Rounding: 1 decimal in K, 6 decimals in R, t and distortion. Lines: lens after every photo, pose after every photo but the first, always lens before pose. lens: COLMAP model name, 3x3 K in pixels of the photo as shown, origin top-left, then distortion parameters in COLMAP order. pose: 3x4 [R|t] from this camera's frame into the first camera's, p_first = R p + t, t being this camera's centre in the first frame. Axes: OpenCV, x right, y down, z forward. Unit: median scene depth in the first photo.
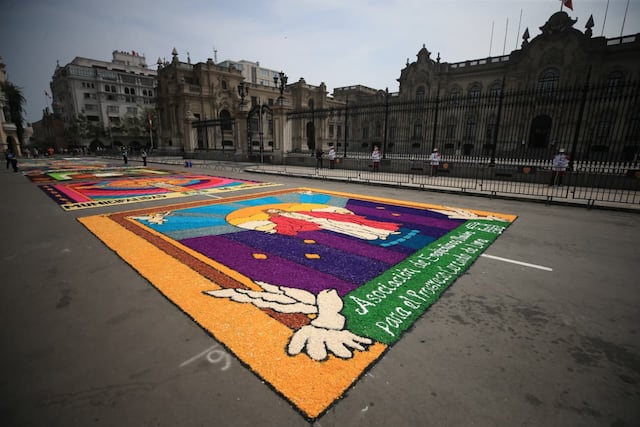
lens RADIAL K [[289.4, 0, 322.7], [0, 289.4, 214.0], [0, 0, 1]] dist [-0.043488, 0.012015]
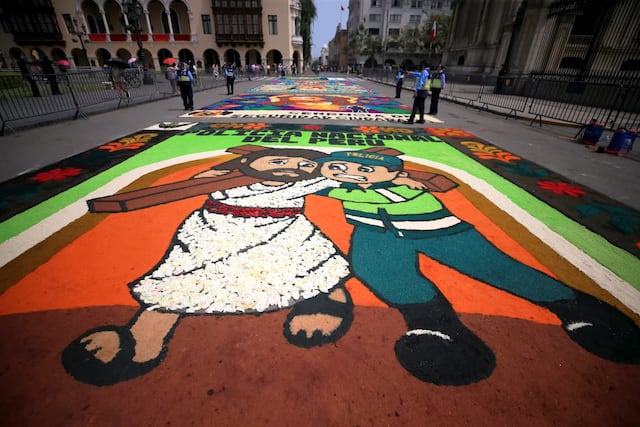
lens RADIAL K [[289.4, 0, 322.7], [0, 289.4, 214.0], [0, 0, 1]] dist [-0.043488, 0.012015]
pose [[0.680021, 0.343247, -0.647883, -0.145548], [-0.180438, 0.934817, 0.305875, -0.045279], [0.710643, -0.091099, 0.697630, 0.208605]]
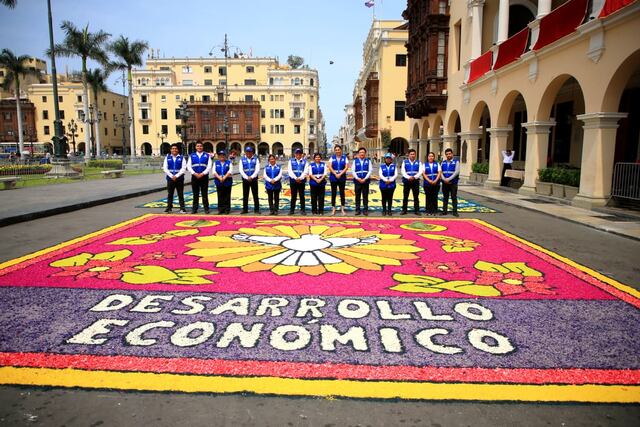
lens RADIAL K [[434.8, 0, 320.0], [0, 434.8, 213.5], [0, 0, 1]] dist [-0.072082, 0.040886]
pose [[-0.760073, 0.082354, -0.644599, -0.747750], [-0.154700, 0.940489, 0.302569, -0.108741], [0.631156, 0.329694, -0.702100, 0.464472]]
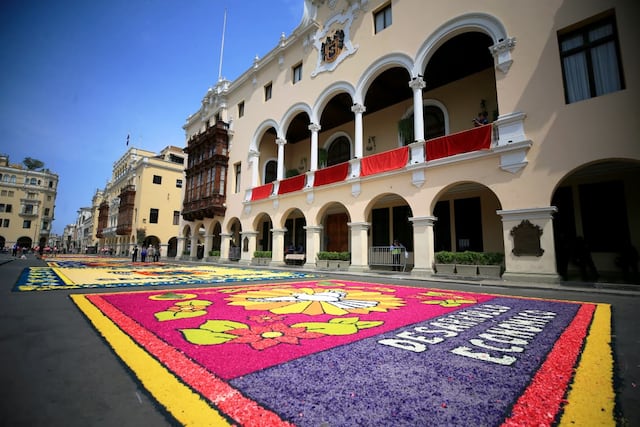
lens RADIAL K [[289.4, 0, 322.7], [0, 289.4, 214.0], [0, 0, 1]] dist [-0.043488, 0.012015]
pose [[-0.055539, -0.140809, -0.988478, -0.722104], [-0.238995, 0.963101, -0.123766, -0.087453], [0.969431, 0.229367, -0.087142, 0.403875]]
